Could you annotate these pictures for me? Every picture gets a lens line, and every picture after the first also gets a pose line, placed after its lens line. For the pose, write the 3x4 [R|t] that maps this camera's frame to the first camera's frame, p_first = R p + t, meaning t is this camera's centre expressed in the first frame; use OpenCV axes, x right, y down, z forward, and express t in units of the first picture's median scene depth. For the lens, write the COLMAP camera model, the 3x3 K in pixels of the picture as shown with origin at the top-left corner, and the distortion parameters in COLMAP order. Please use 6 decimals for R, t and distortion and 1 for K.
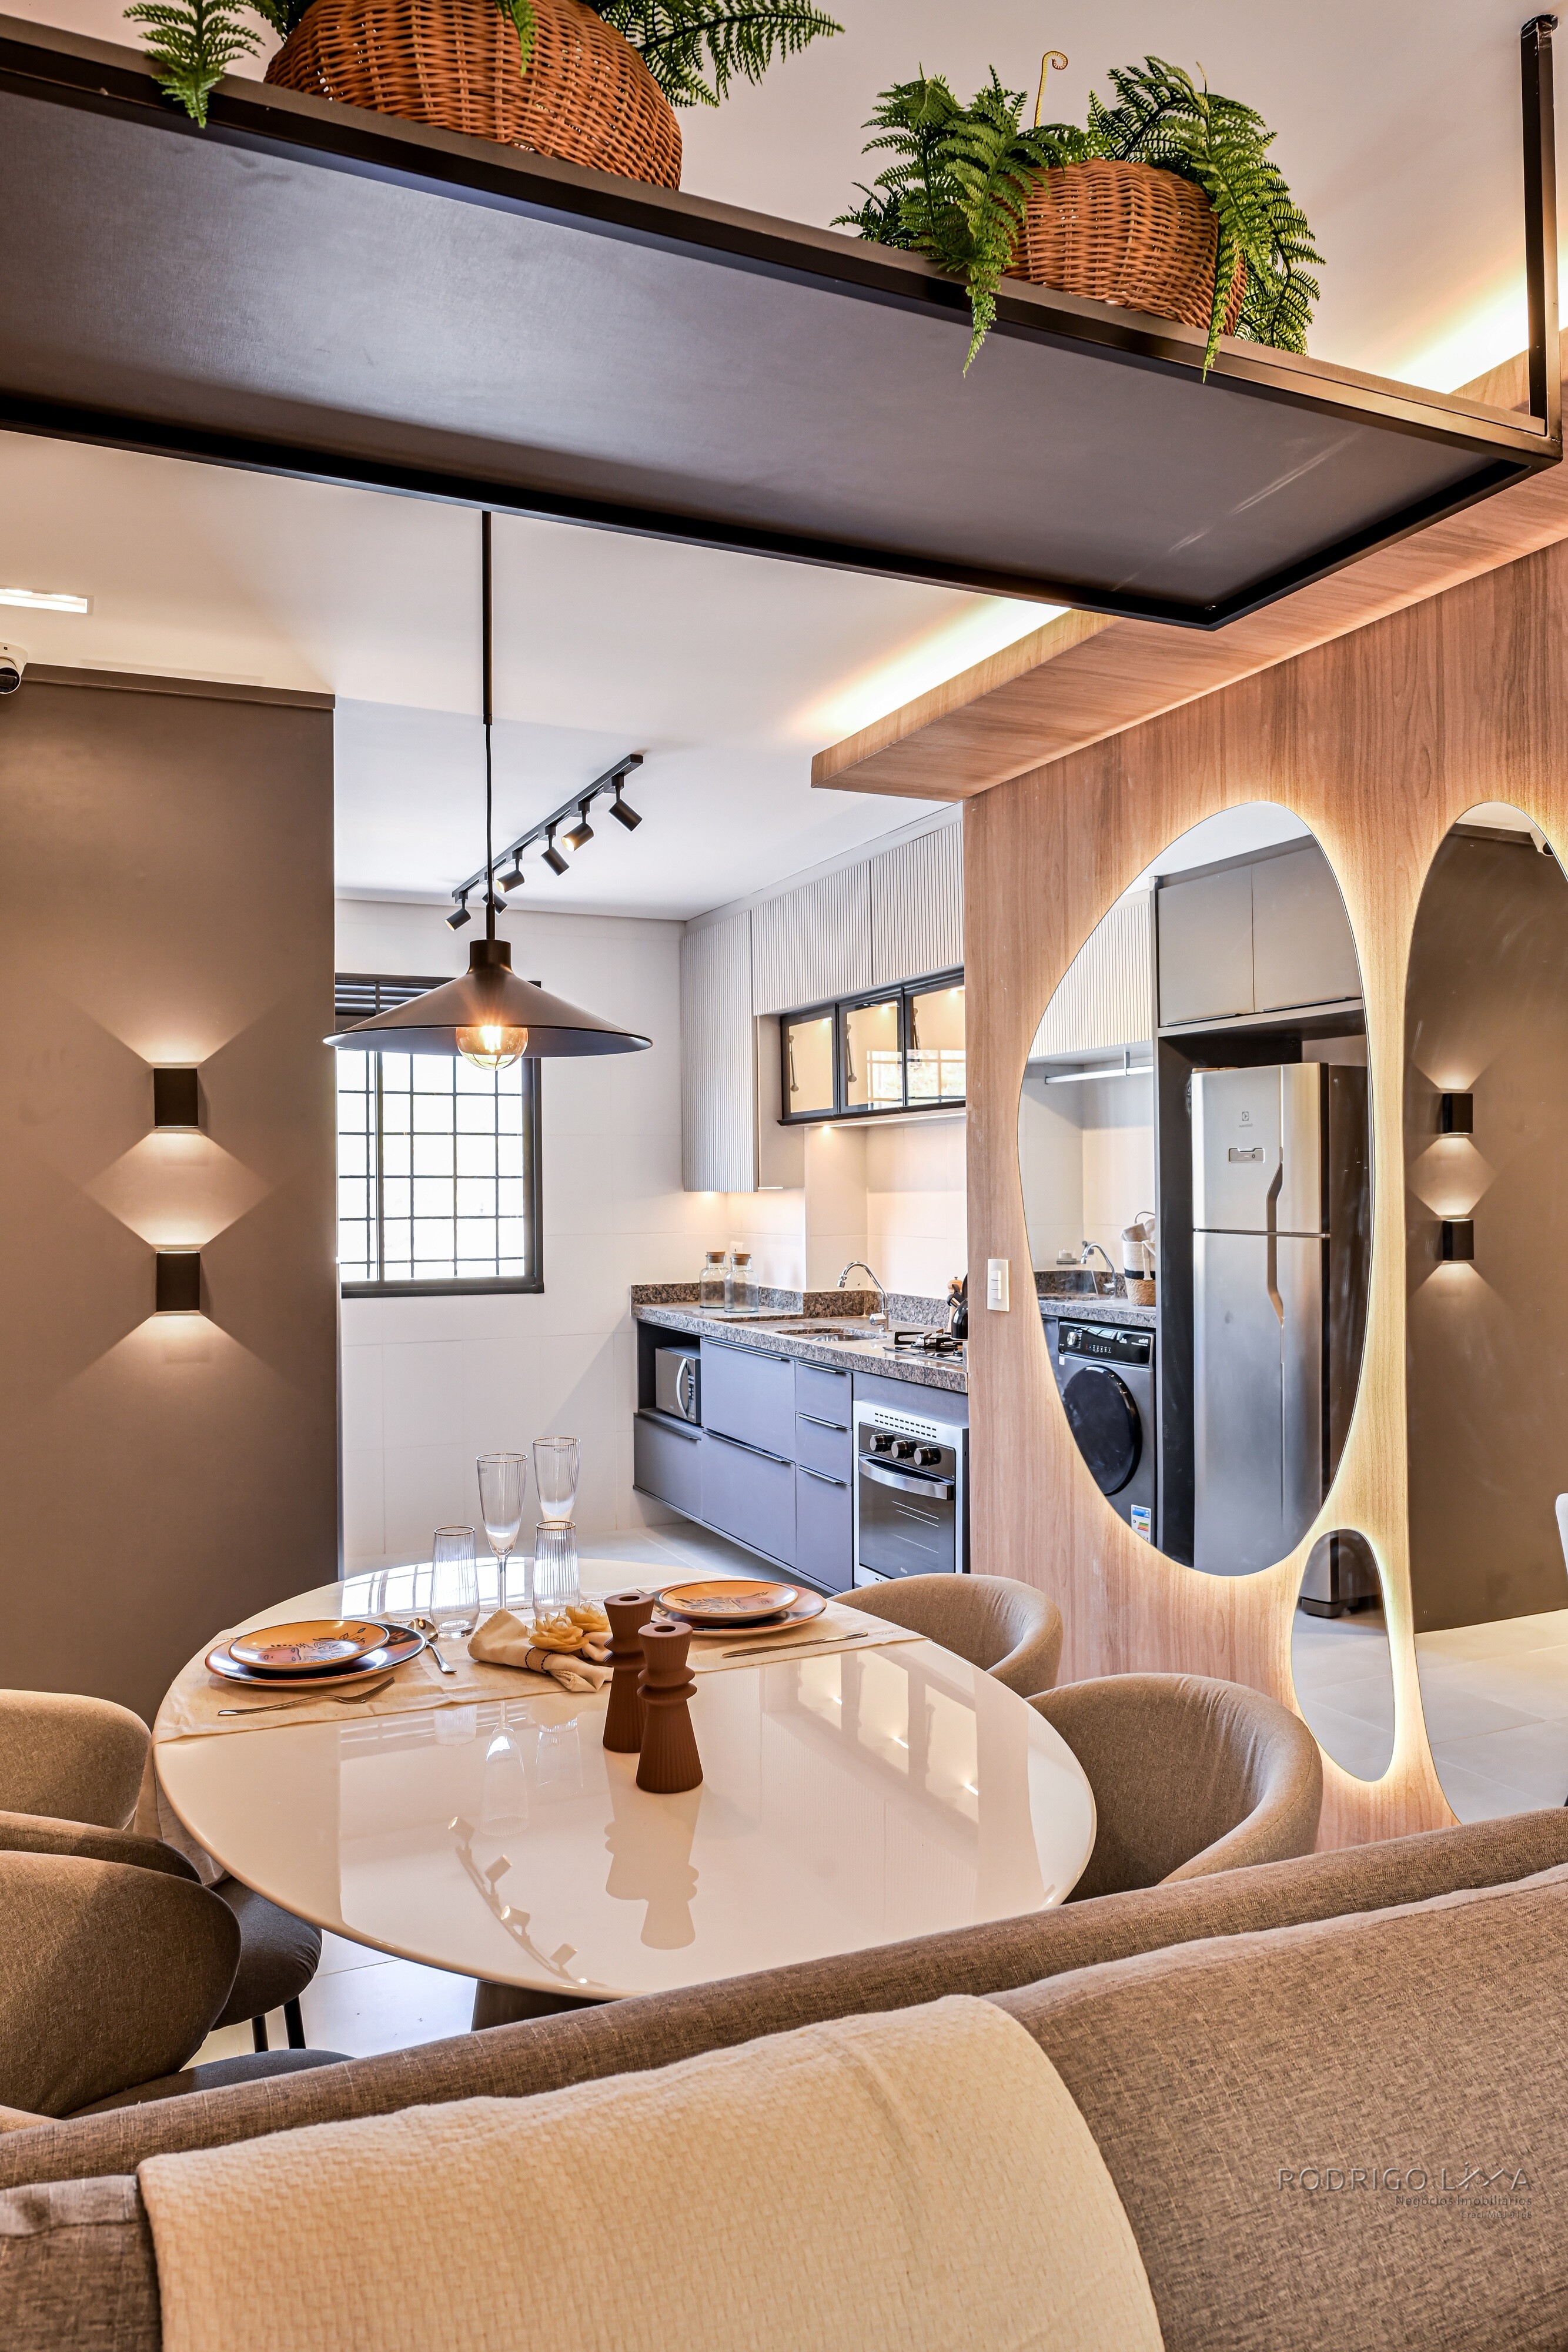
lens RADIAL K [[1542.7, 0, 849.9], [0, 1542.7, 1180.5], [0, 0, 1]] dist [-0.001522, -0.004064]
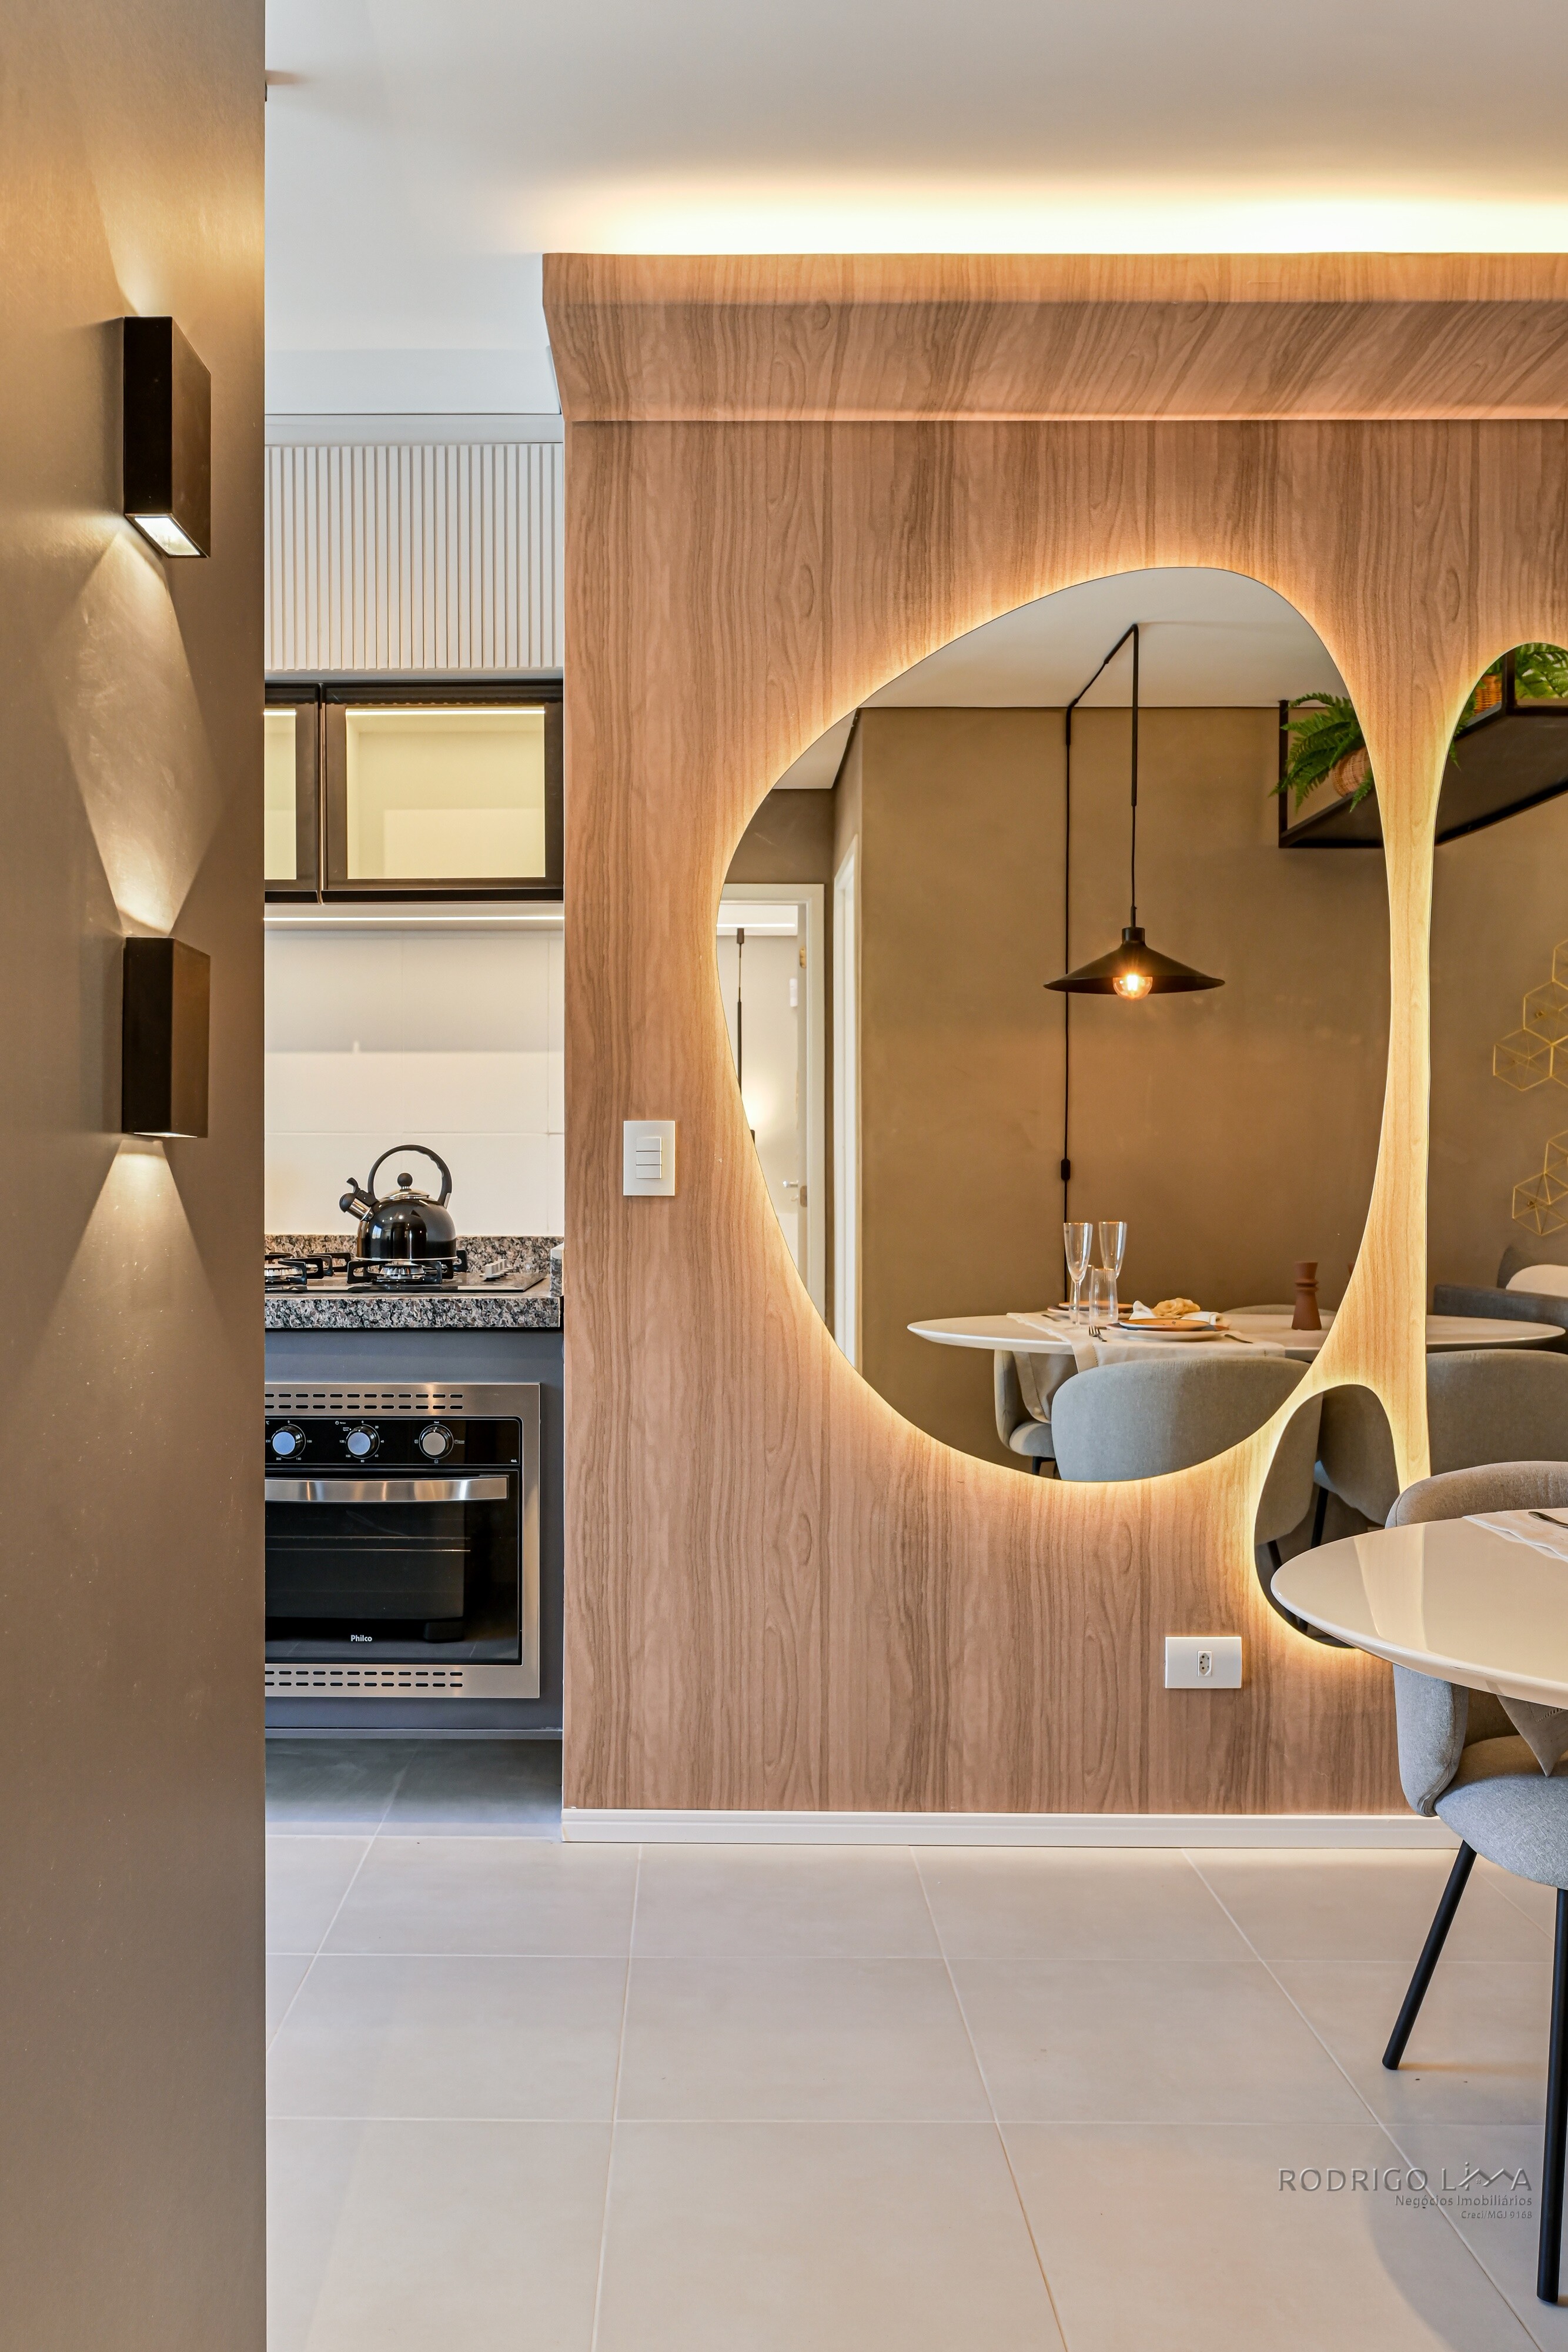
lens RADIAL K [[1708.4, 0, 686.3], [0, 1708.4, 1180.5], [0, 0, 1]] dist [0.000412, -0.001238]
pose [[0.457266, 0.004141, 0.889320, -0.589451], [-0.007729, 0.999970, -0.000682, 0.081535], [-0.889296, -0.006562, 0.457284, 0.672305]]
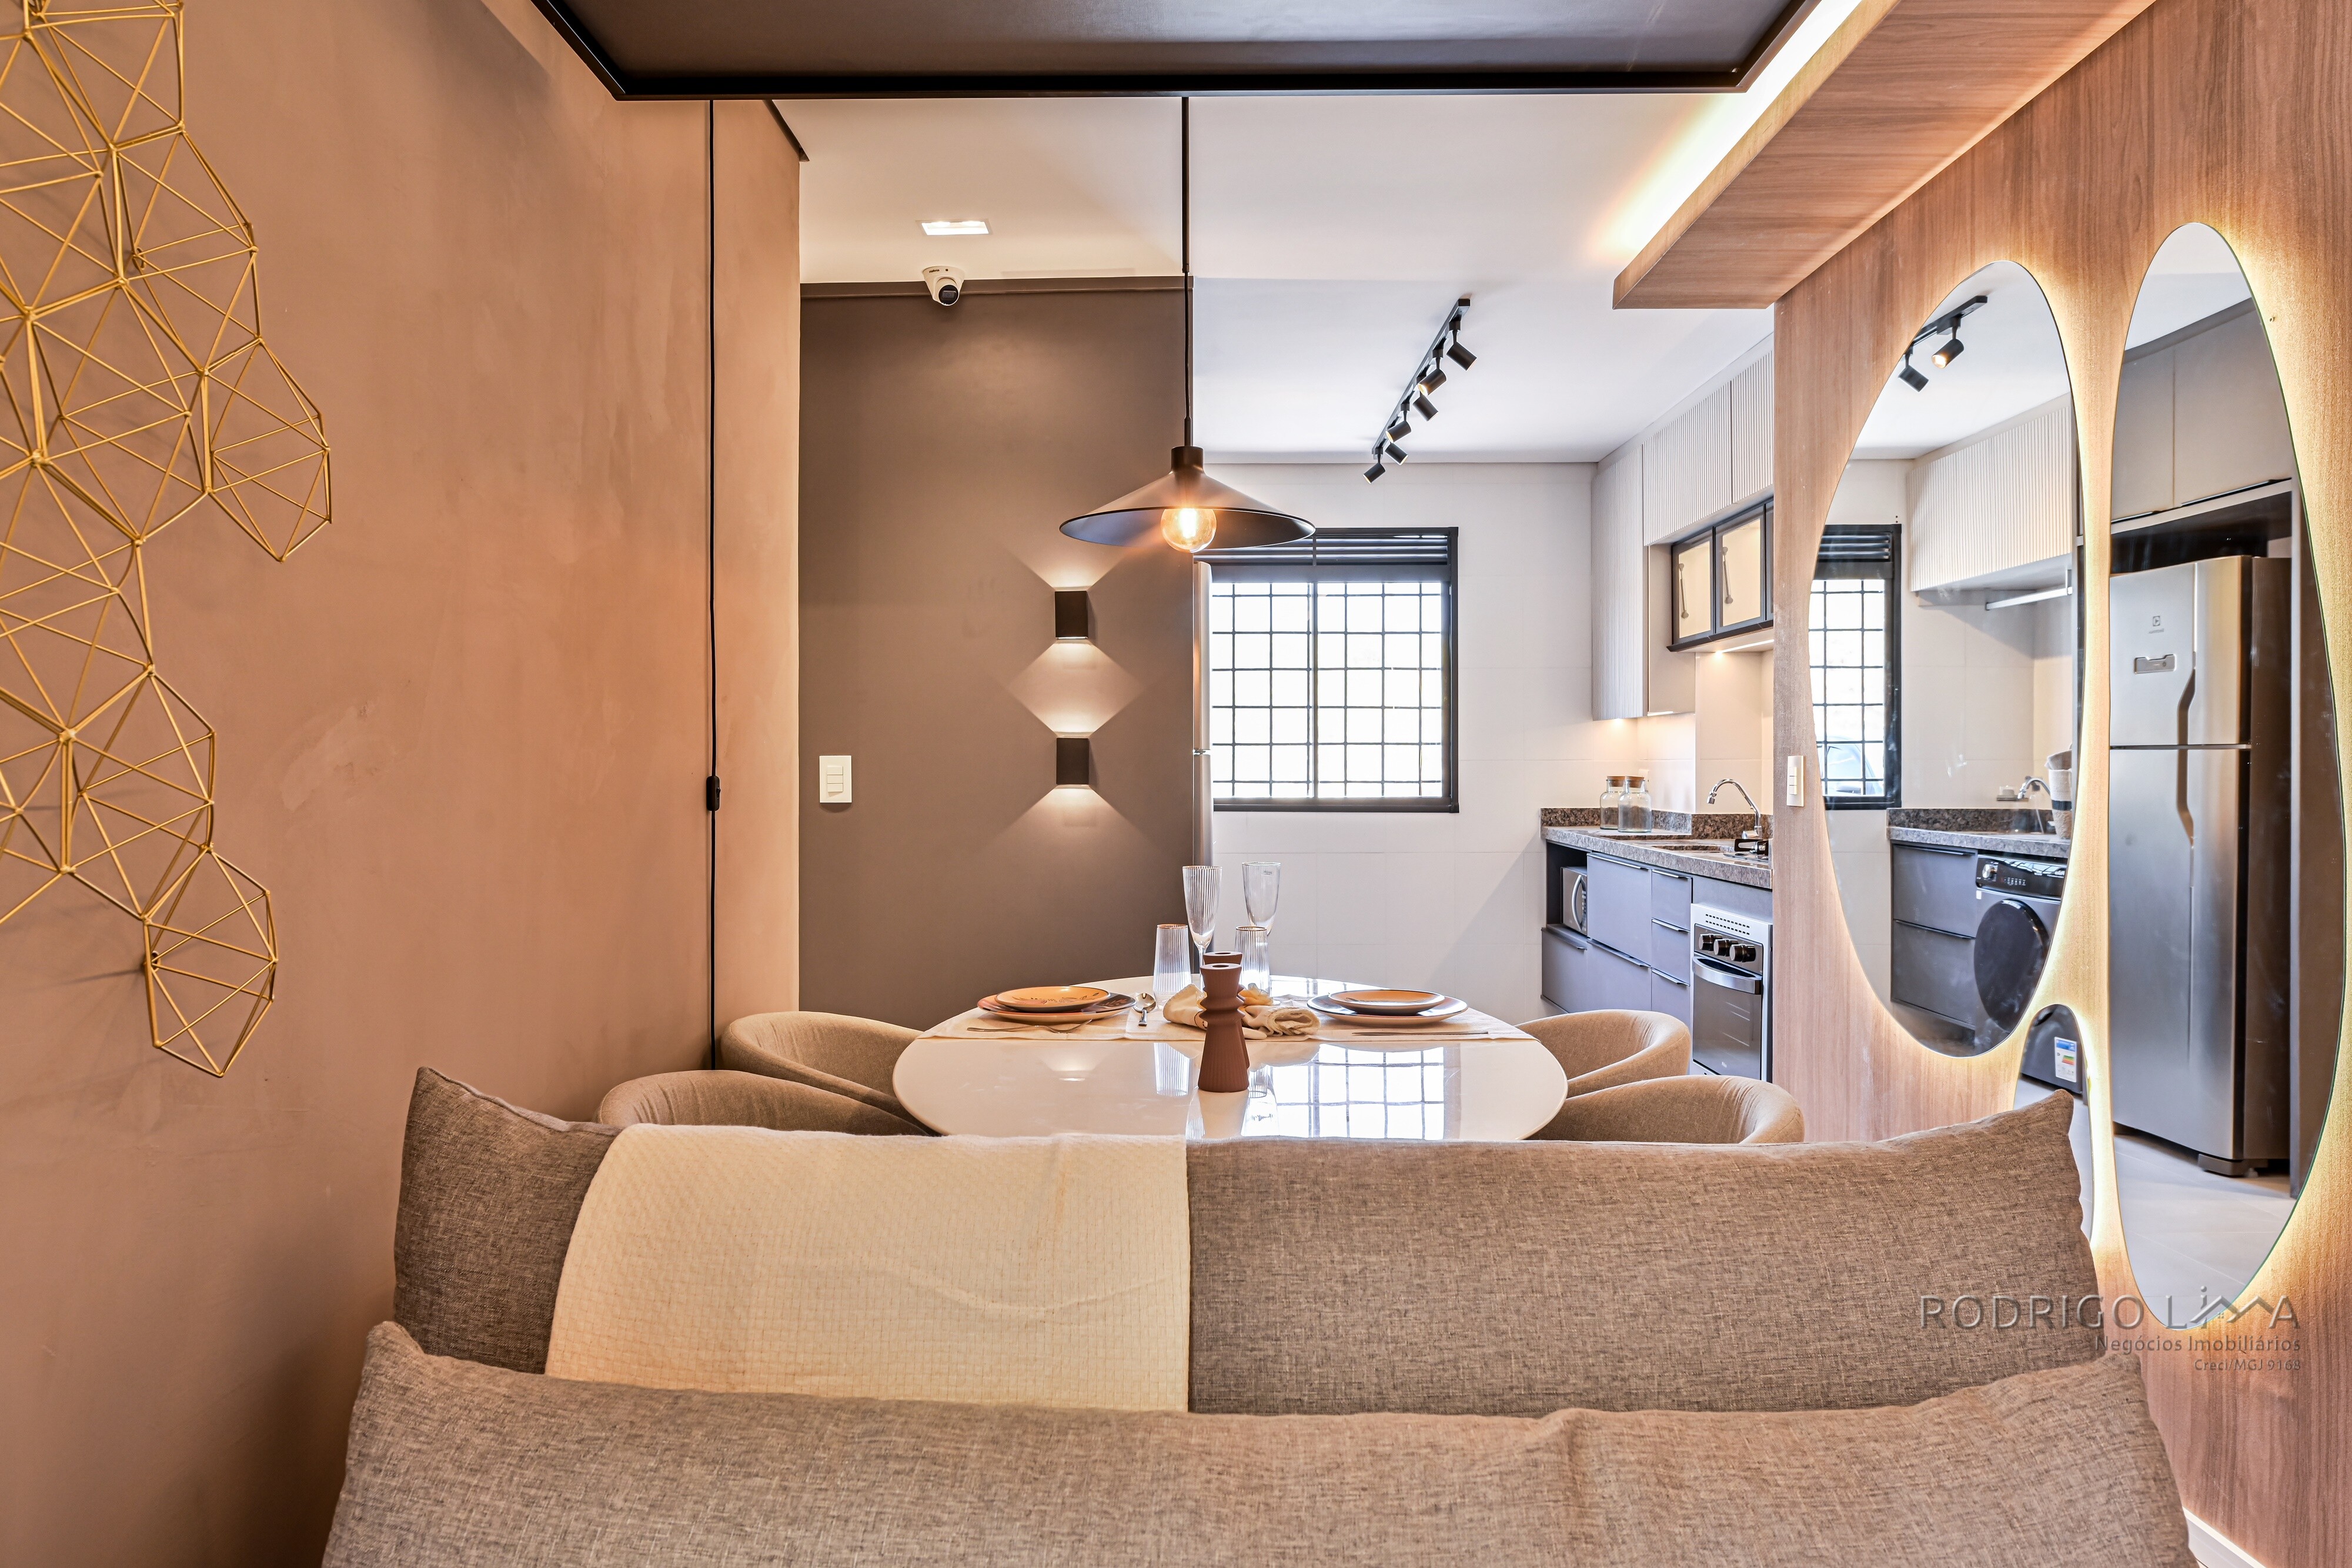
lens RADIAL K [[1503.6, 0, 1260.9], [0, 1503.6, 793.6], [0, 0, 1]] dist [-0.003848, -0.004504]
pose [[0.910205, 0.015164, -0.413881, 0.194260], [-0.004974, 0.999658, 0.025688, 0.054790], [0.414129, -0.021322, 0.909968, -0.048148]]
